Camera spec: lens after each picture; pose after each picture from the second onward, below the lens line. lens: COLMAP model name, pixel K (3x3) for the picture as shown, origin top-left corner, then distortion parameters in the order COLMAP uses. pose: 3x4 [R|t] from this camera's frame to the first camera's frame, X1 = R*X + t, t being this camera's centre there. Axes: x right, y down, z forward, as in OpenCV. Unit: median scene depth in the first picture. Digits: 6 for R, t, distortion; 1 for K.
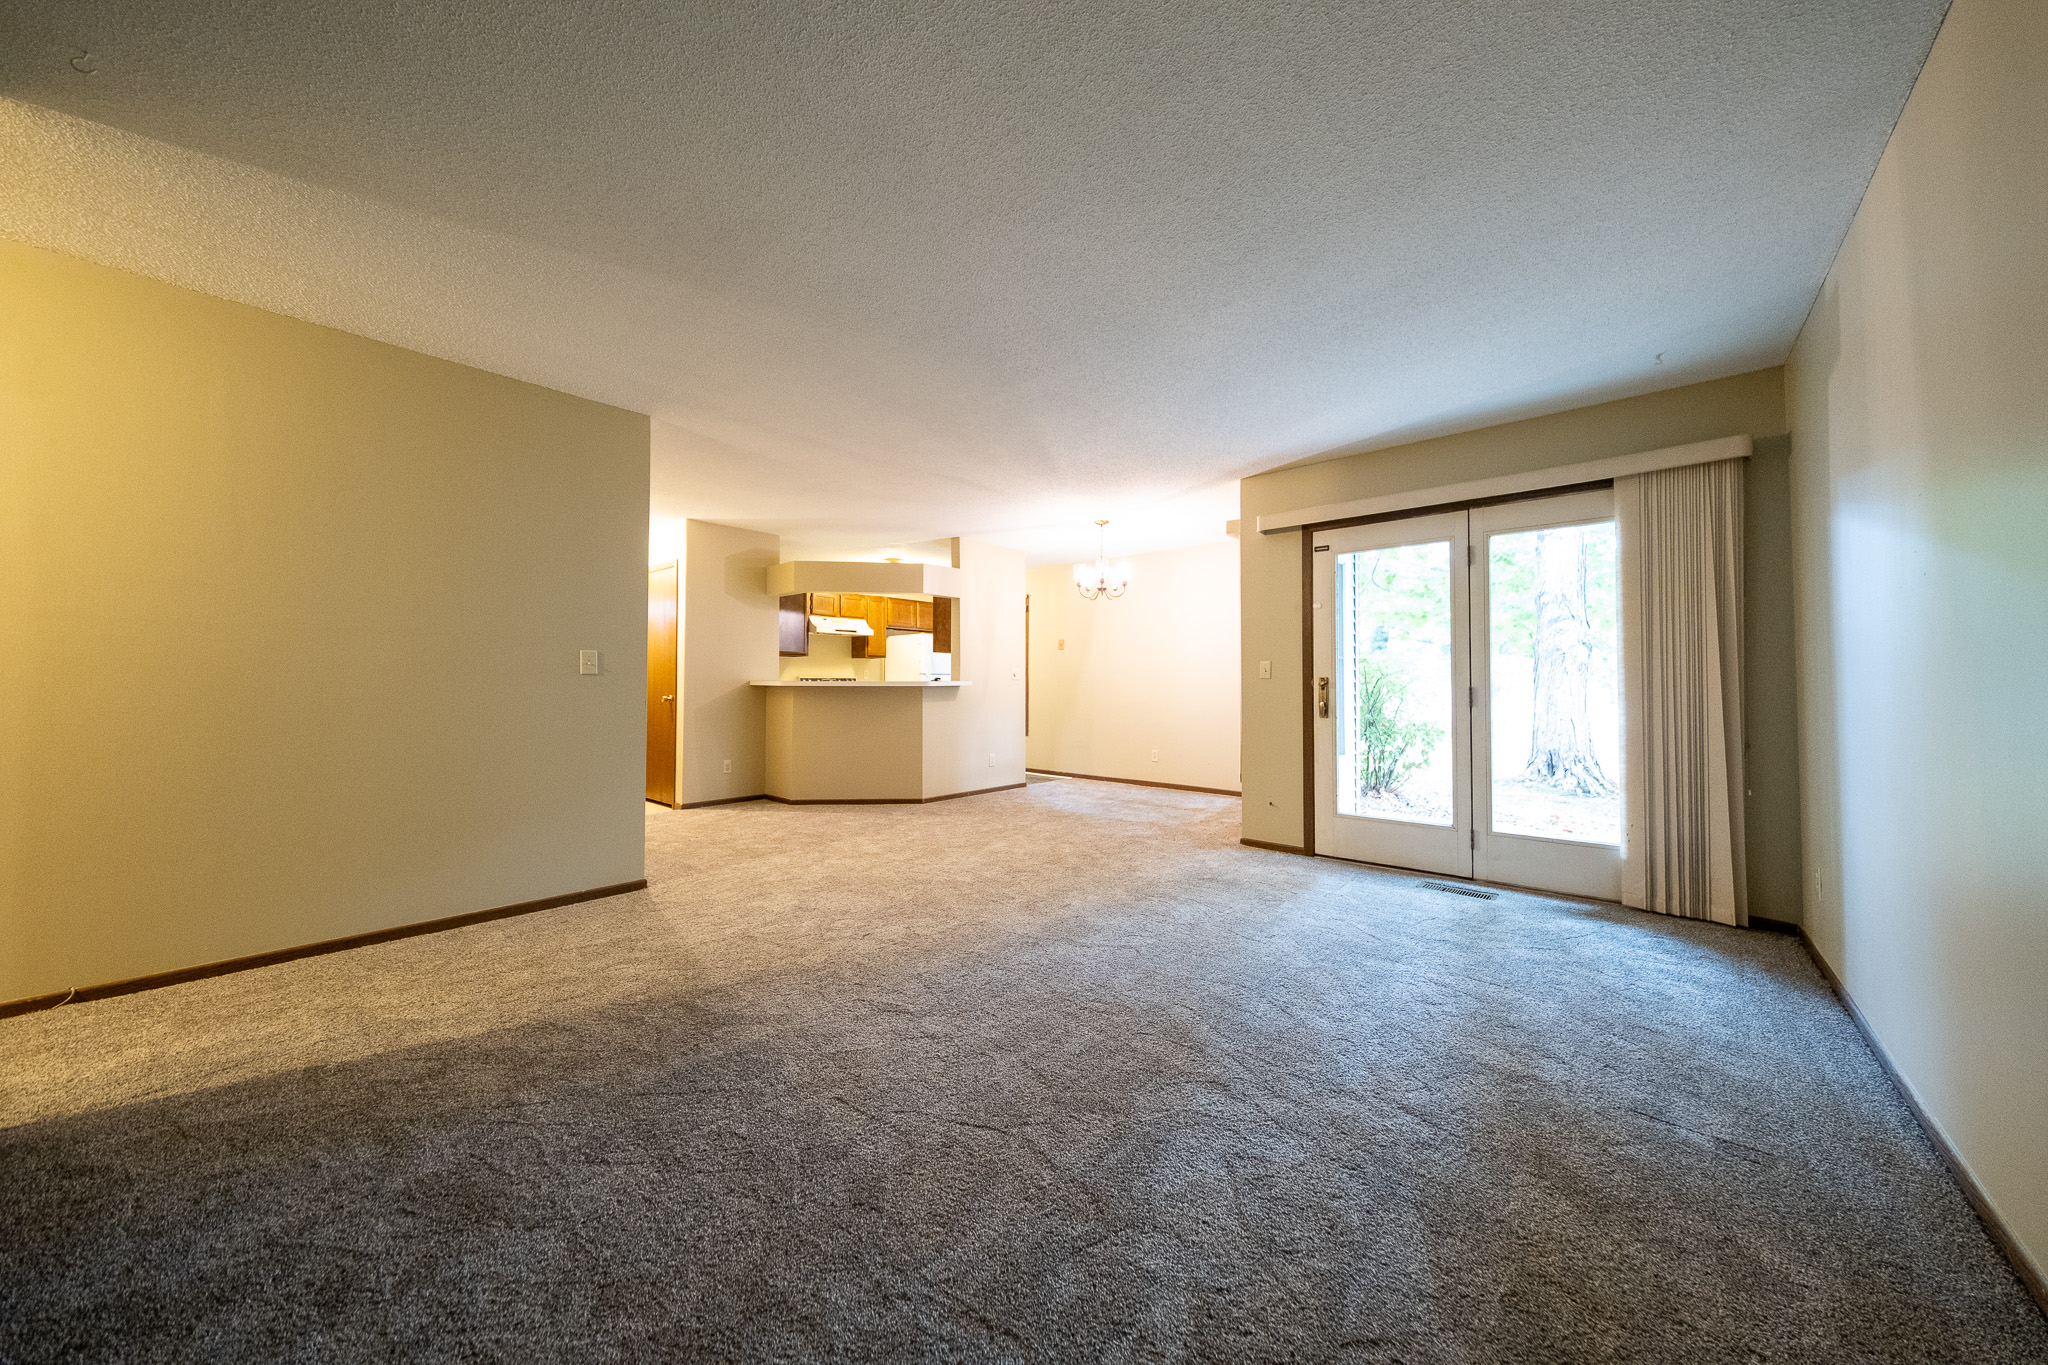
lens RADIAL K [[686.6, 0, 1005.6], [0, 686.6, 672.3], [0, 0, 1]] dist [0.007616, -0.004804]
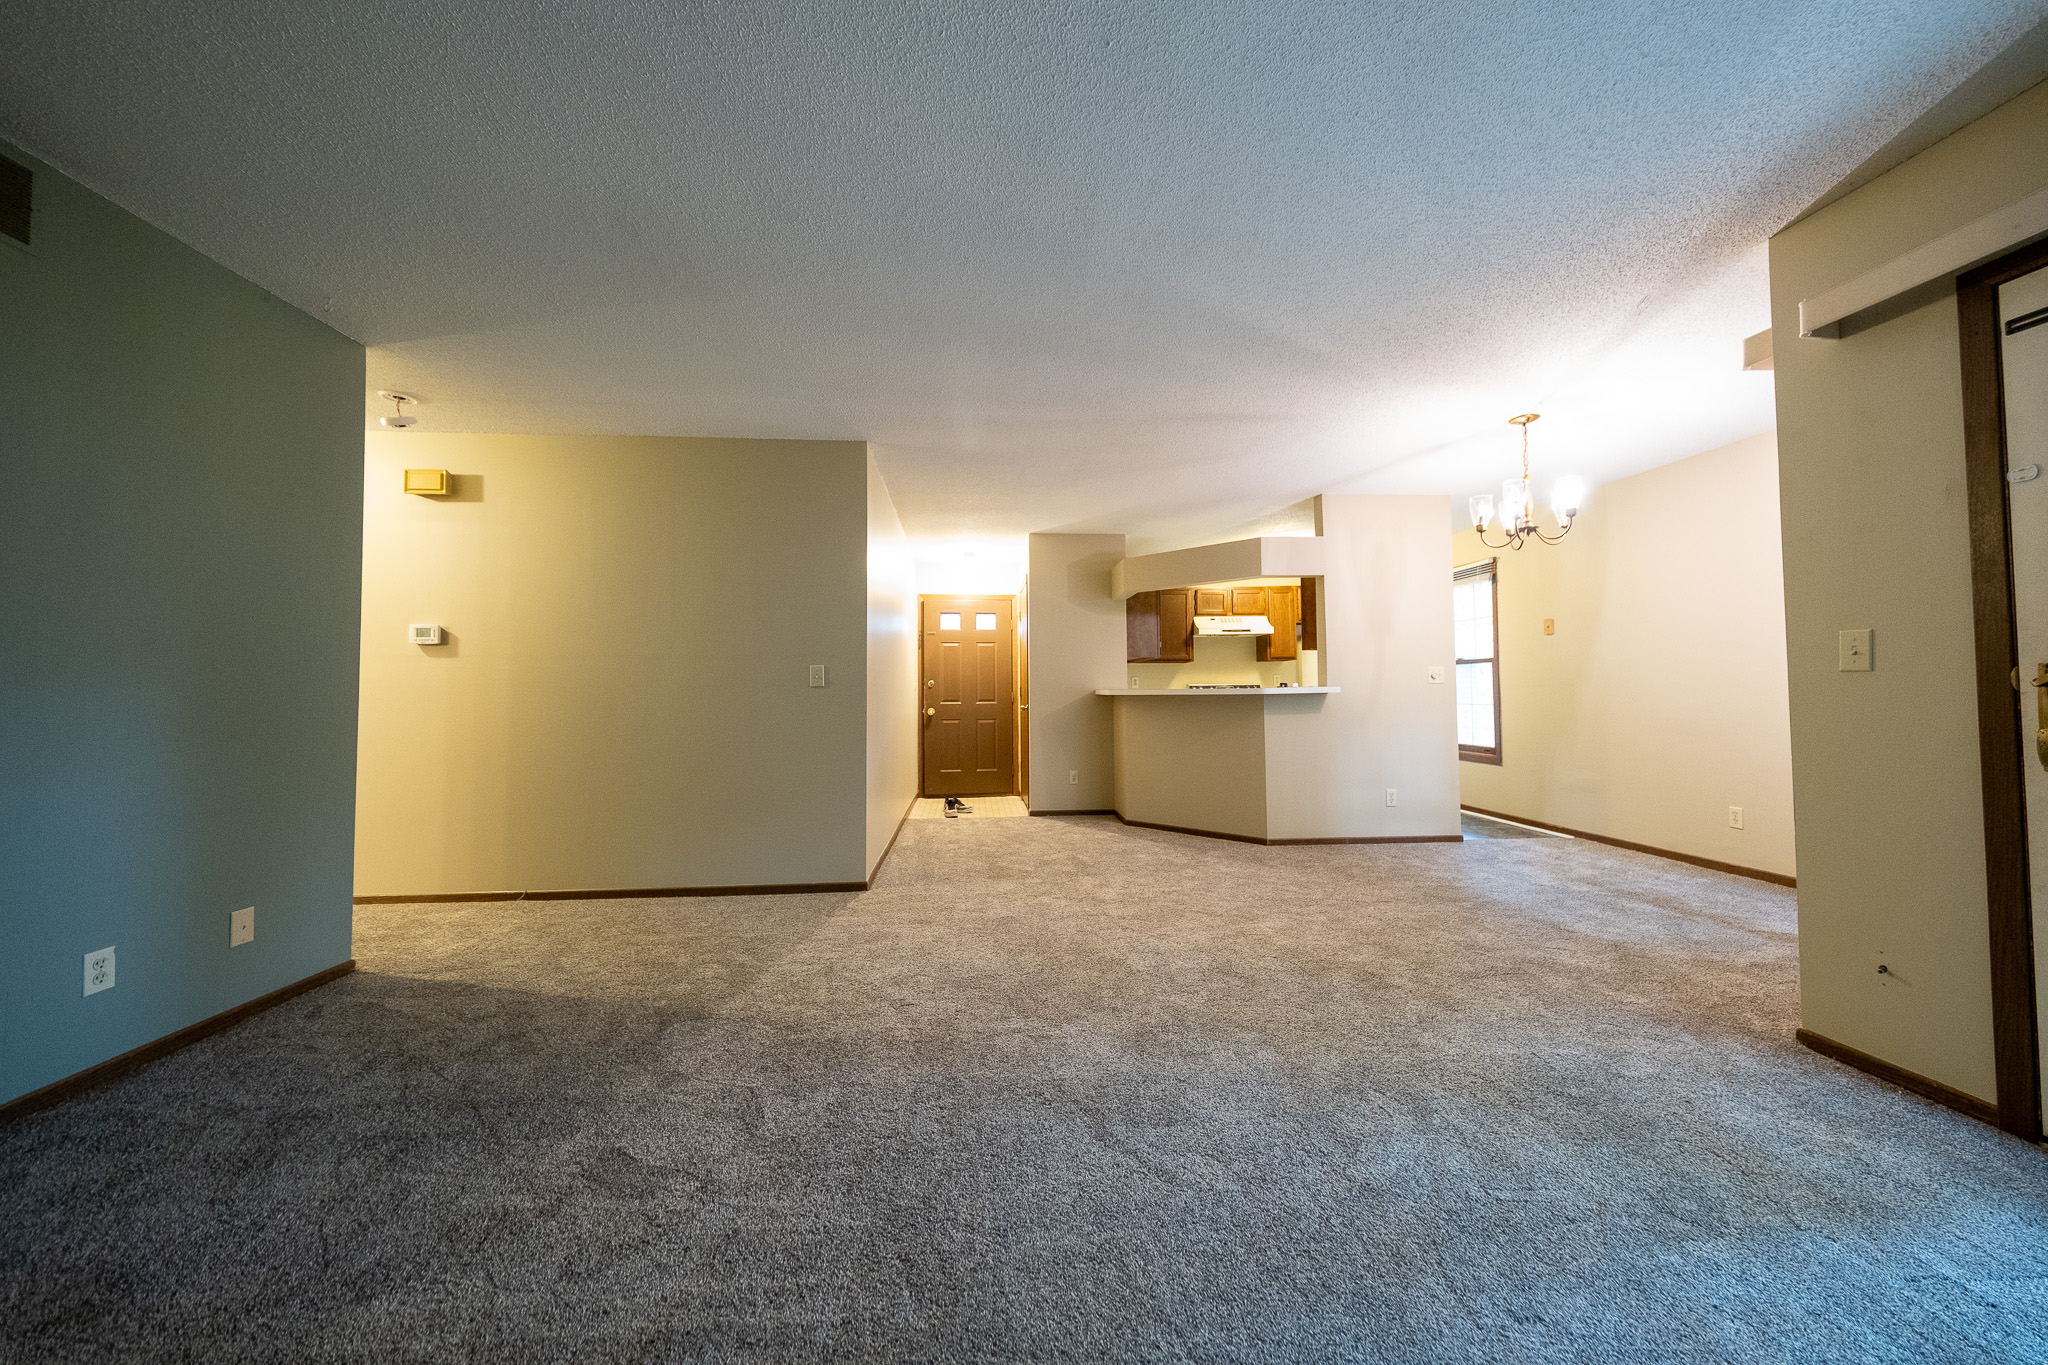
lens RADIAL K [[686.6, 0, 1005.6], [0, 686.6, 672.3], [0, 0, 1]] dist [0.007616, -0.004804]
pose [[0.719824, -0.030221, -0.693498, 0.224993], [0.021277, 0.999543, -0.021473, 0.006397], [0.693830, 0.000702, 0.720138, 0.249749]]
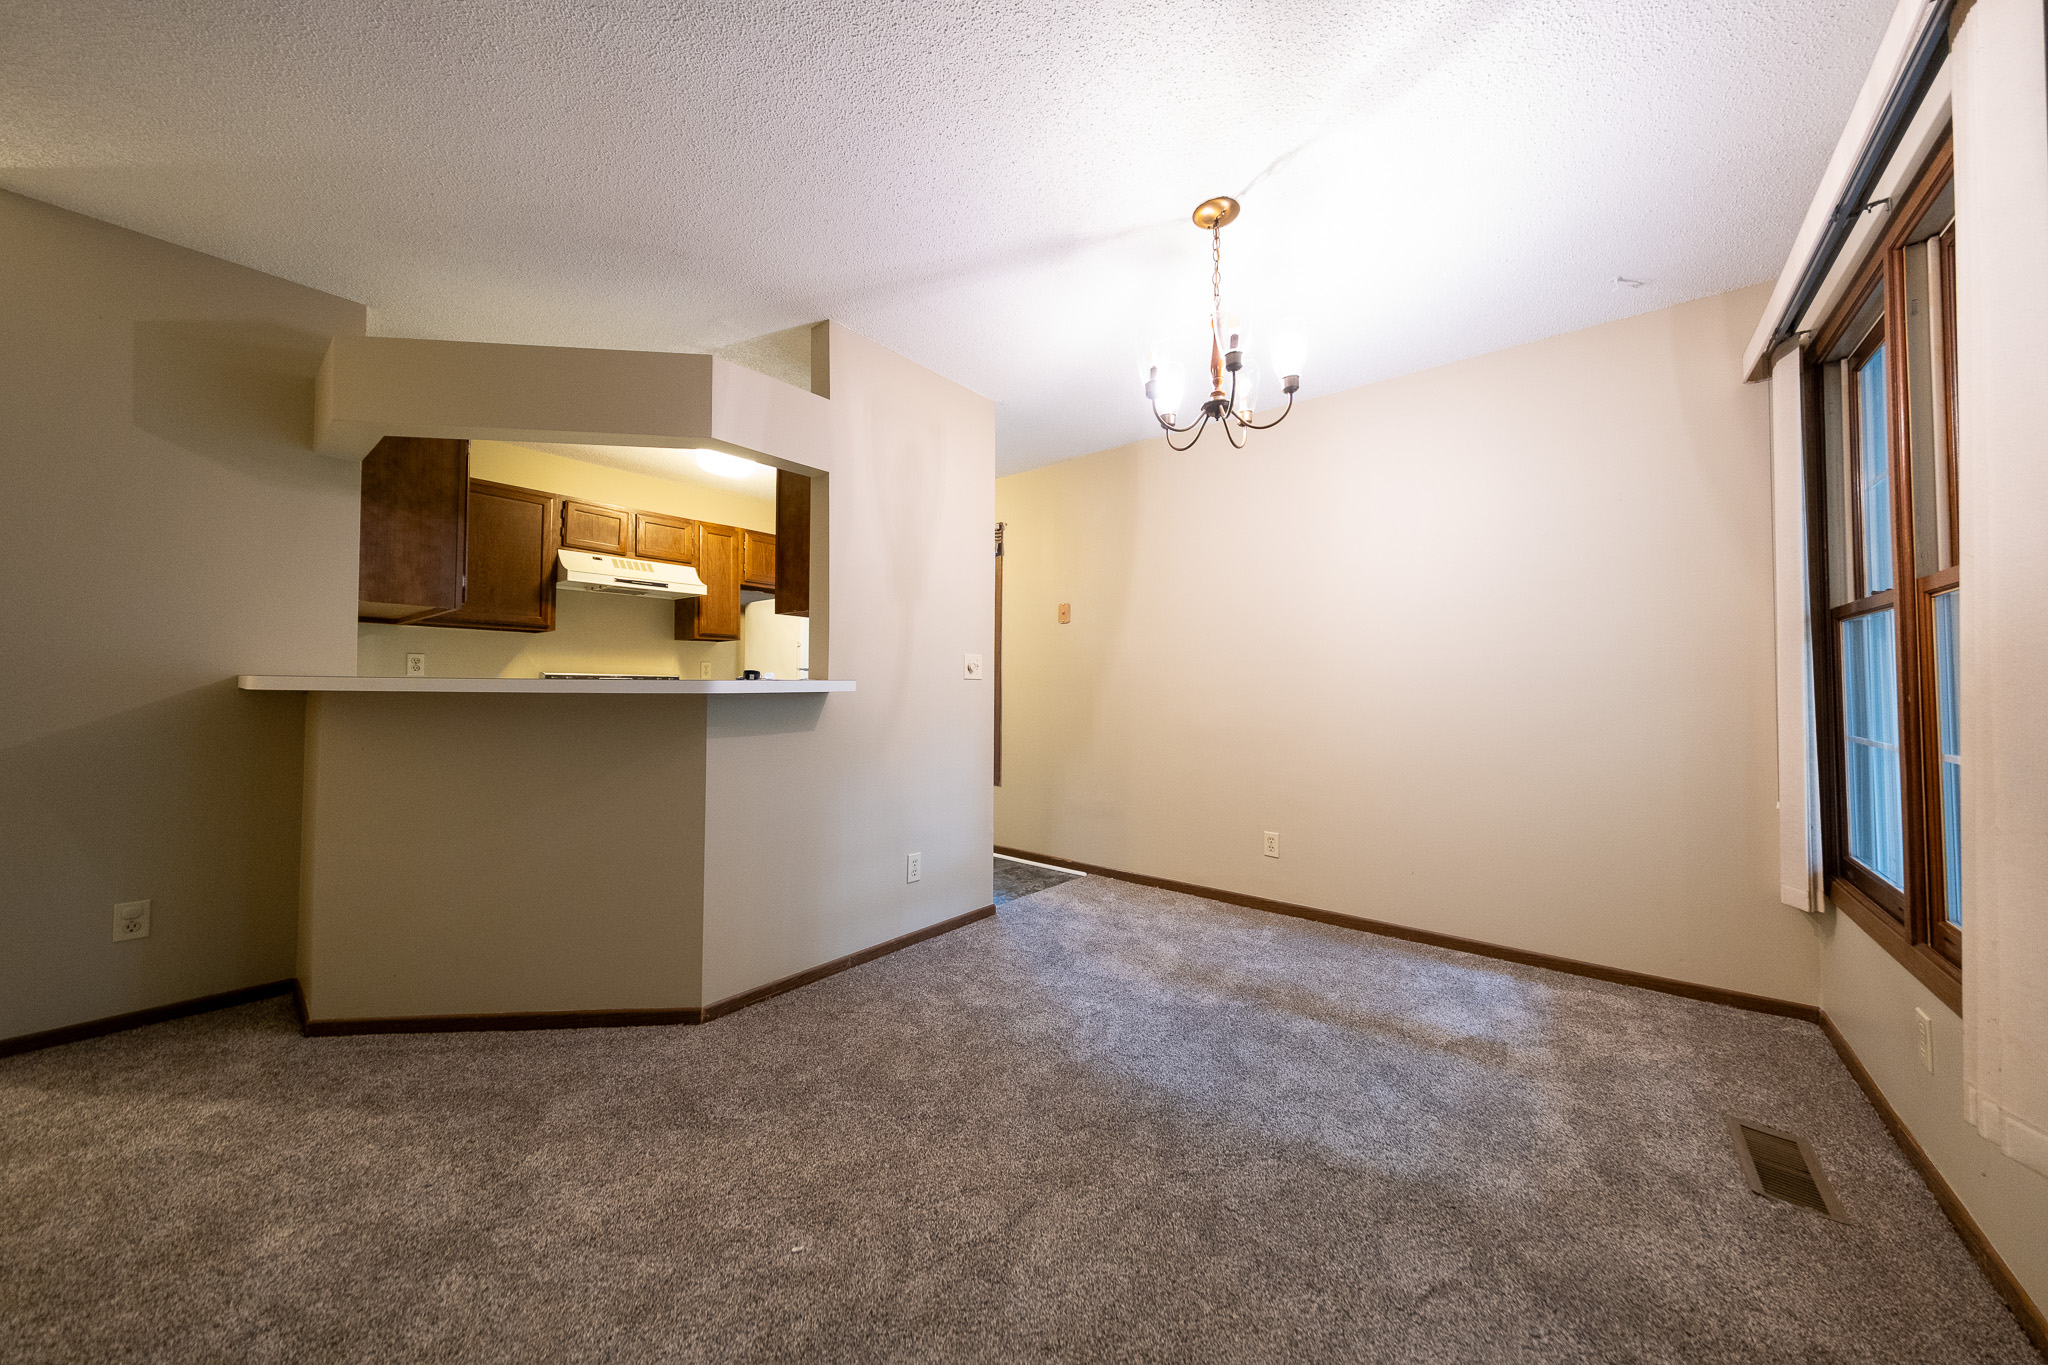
lens RADIAL K [[696.0, 0, 1032.7], [0, 696.0, 677.2], [0, 0, 1]] dist [0.005916, -0.000013]
pose [[0.996918, 0.007169, 0.078123, 0.022443], [-0.006969, 0.999972, -0.002828, 0.012271], [-0.078141, 0.002275, 0.996940, 0.663312]]
